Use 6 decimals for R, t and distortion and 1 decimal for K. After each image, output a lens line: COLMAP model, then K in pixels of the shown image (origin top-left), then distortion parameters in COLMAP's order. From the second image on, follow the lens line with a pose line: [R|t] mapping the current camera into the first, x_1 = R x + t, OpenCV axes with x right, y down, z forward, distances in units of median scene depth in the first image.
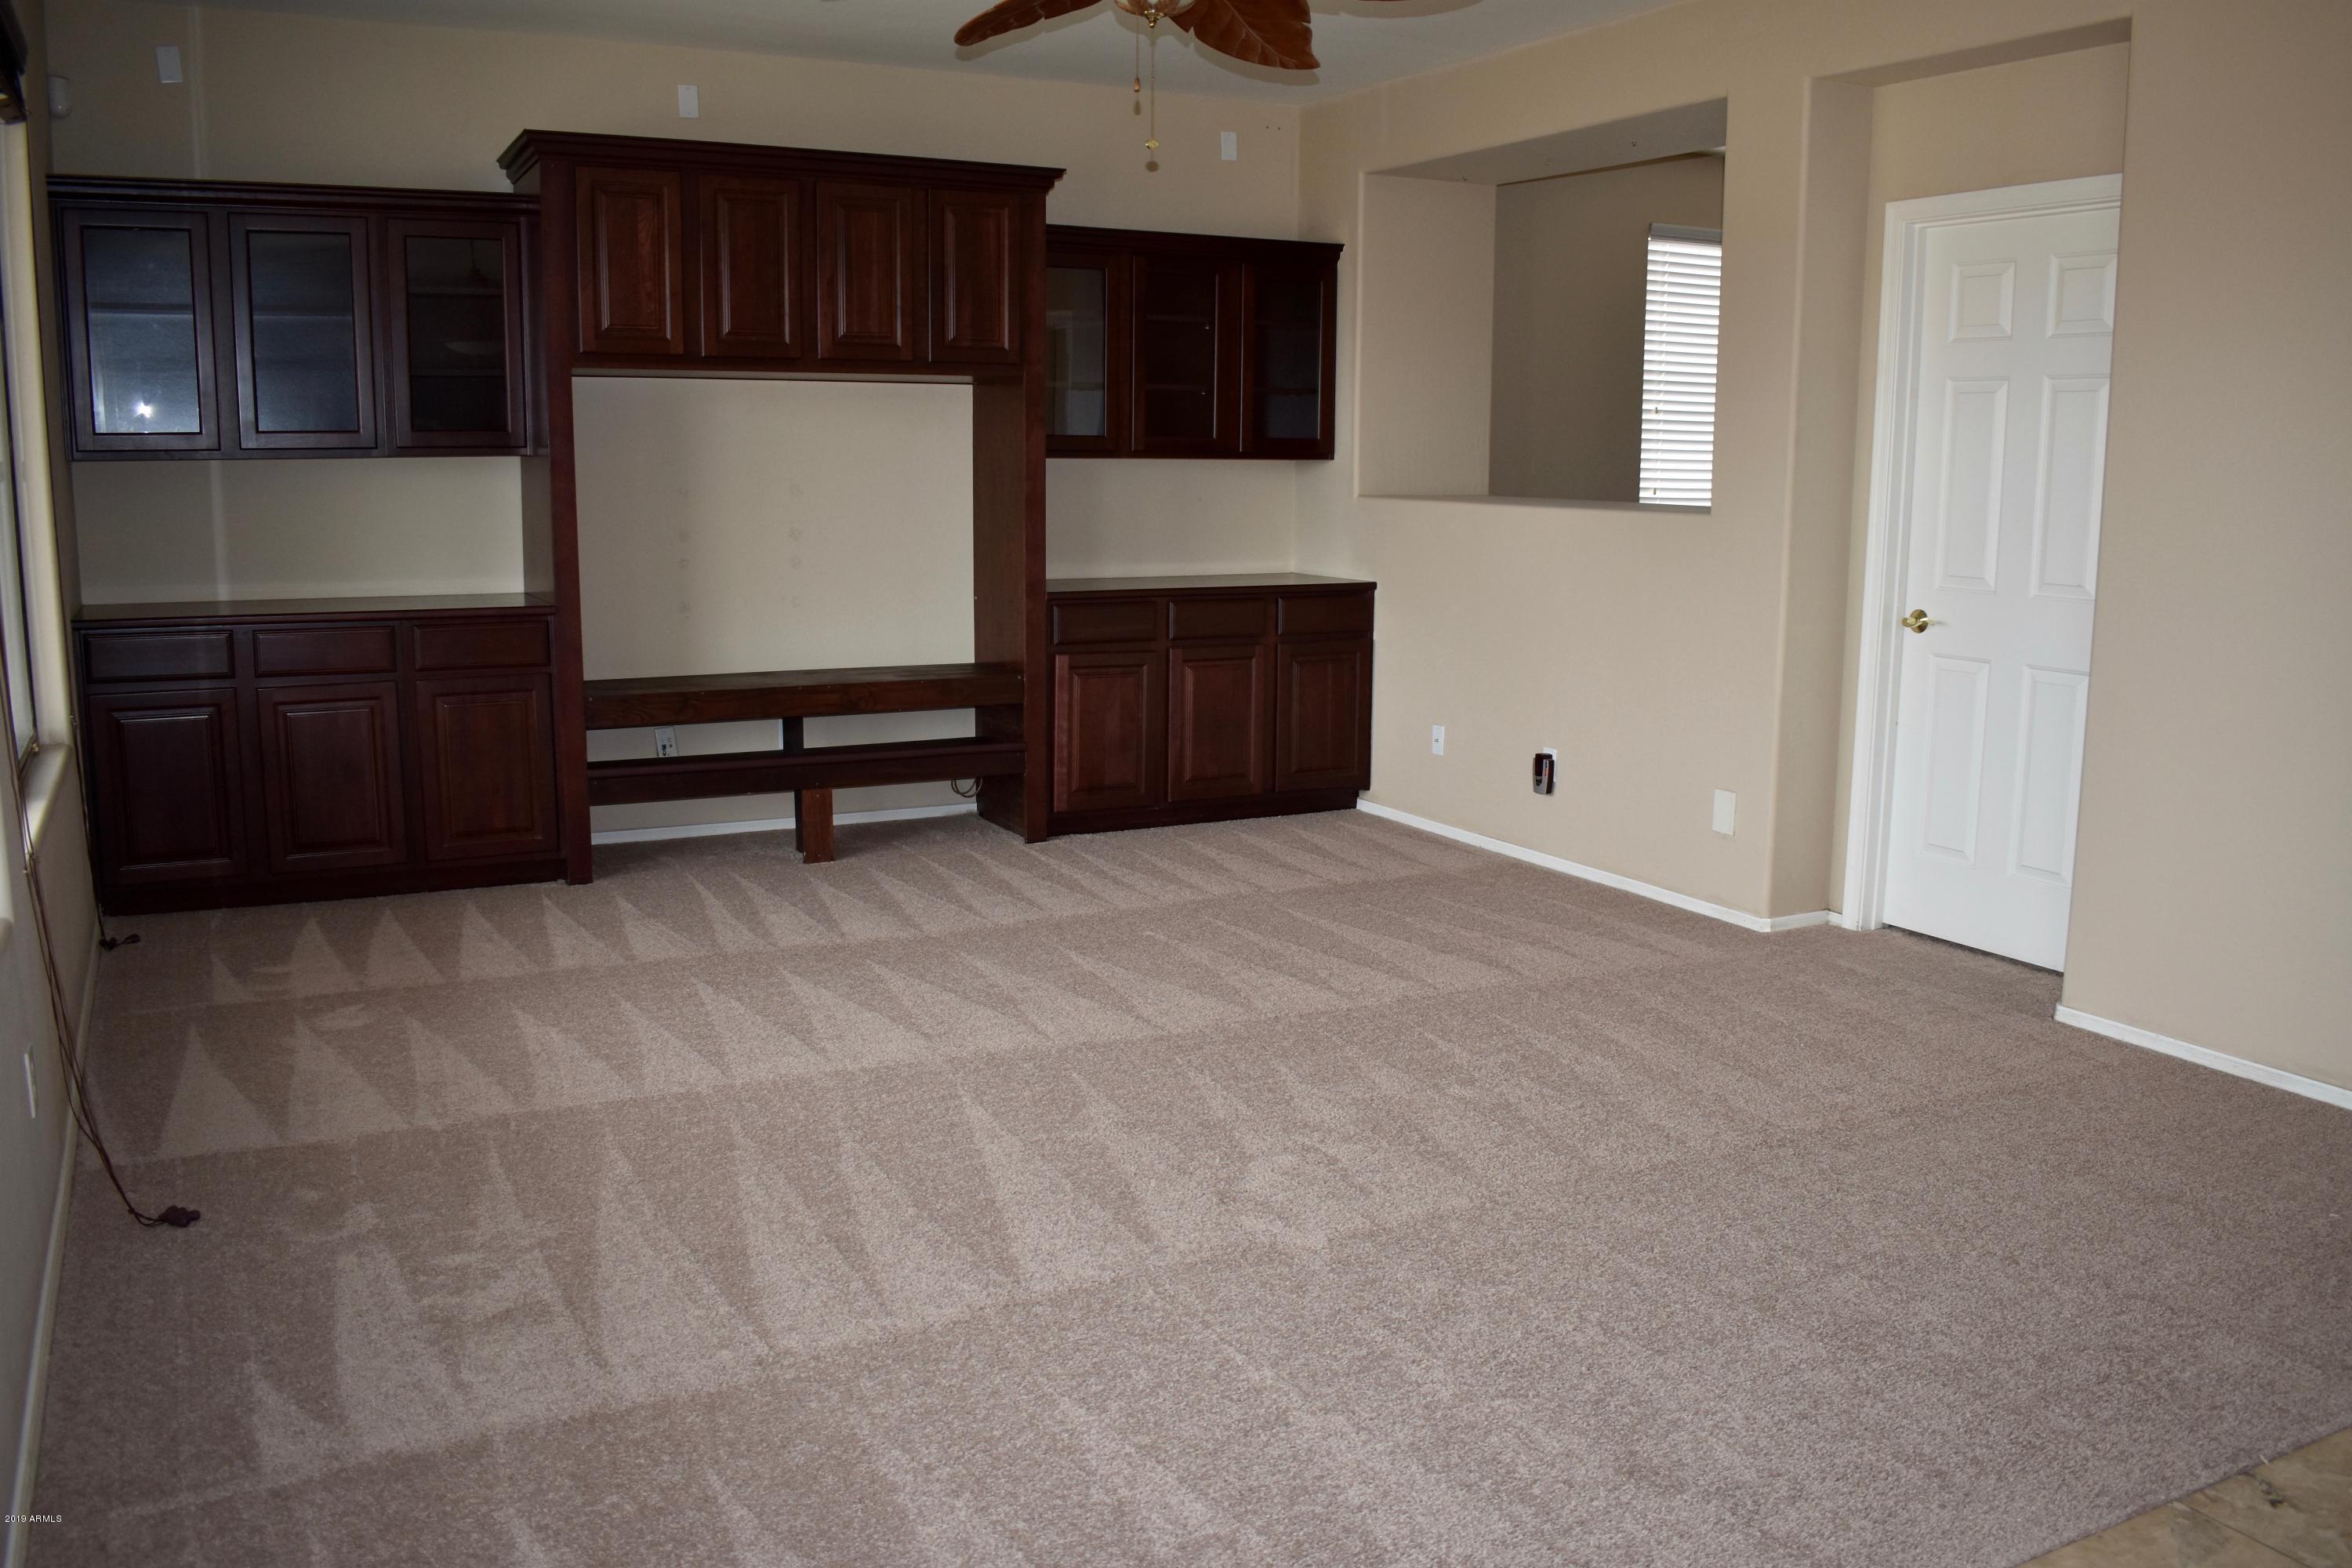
lens RADIAL K [[1952.7, 0, 1178.3], [0, 1952.7, 778.5], [0, 0, 1]] dist [-0.095101, 0.021747]
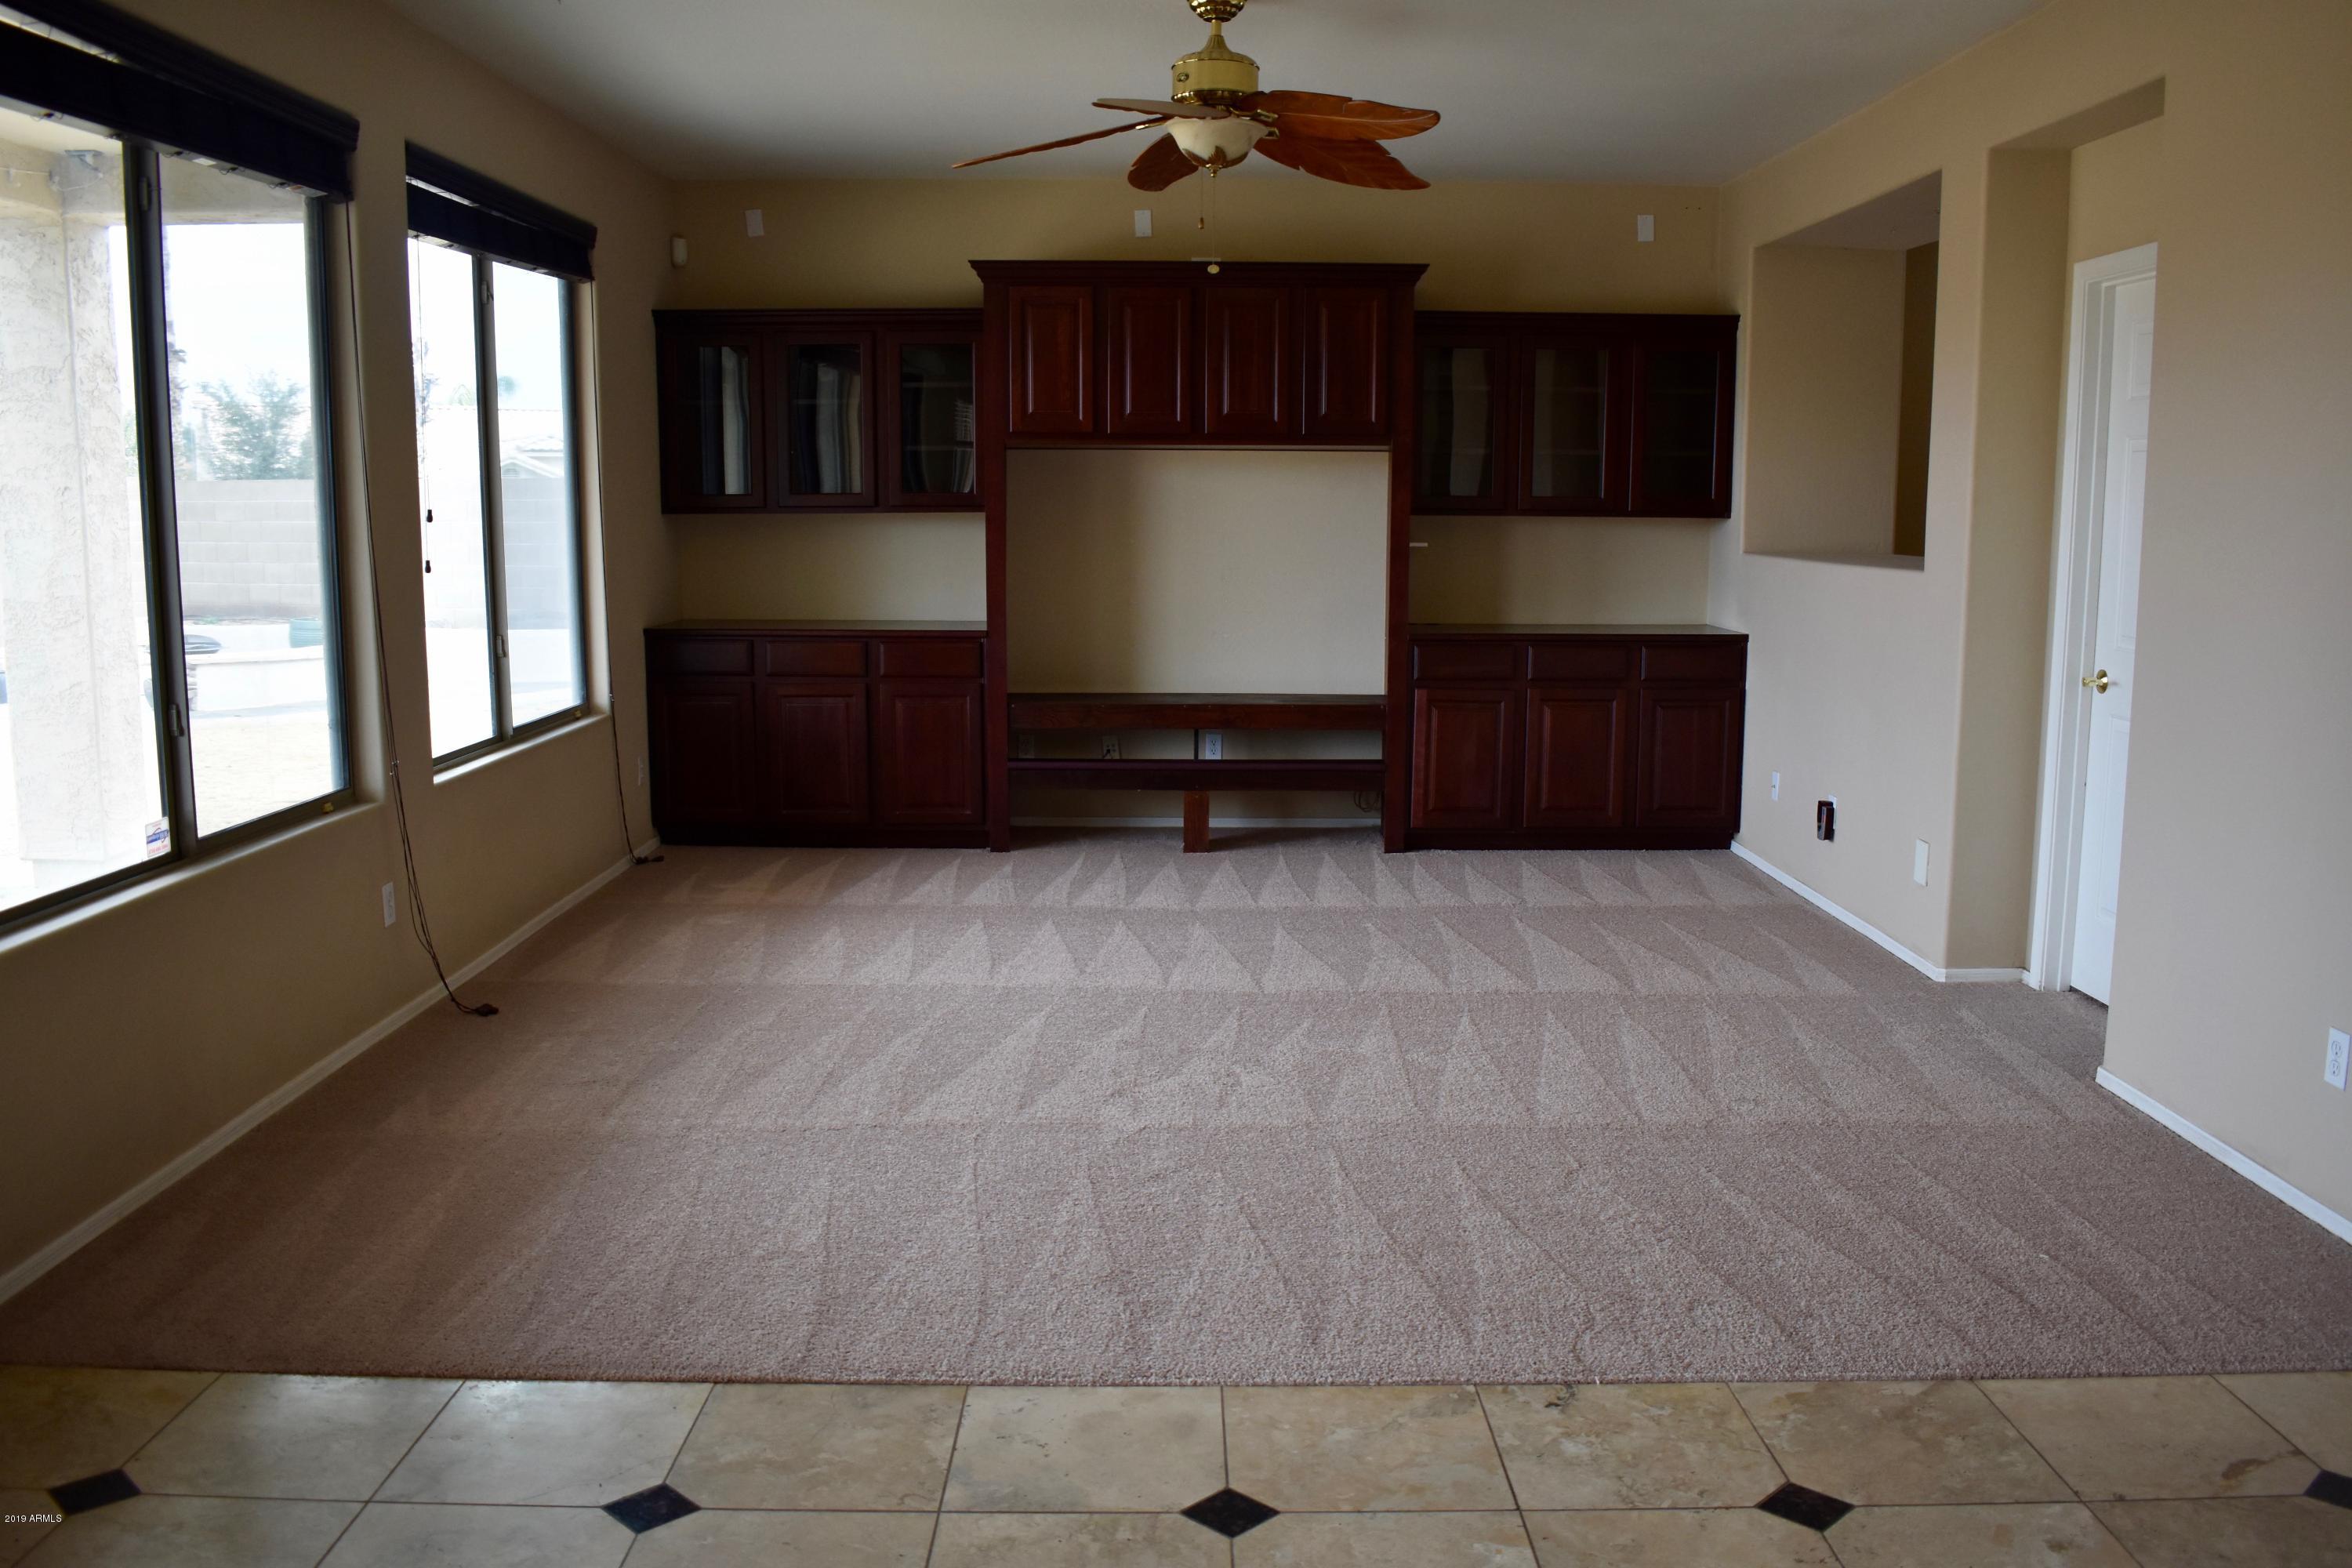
lens RADIAL K [[1952.7, 0, 1170.8], [0, 1952.7, 788.1], [0, 0, 1]] dist [-0.095101, 0.021747]
pose [[0.886804, 0.062133, -0.457951, 0.386993], [-0.072060, 0.997391, -0.004220, 0.010678], [0.456494, 0.036742, 0.888967, -0.082709]]
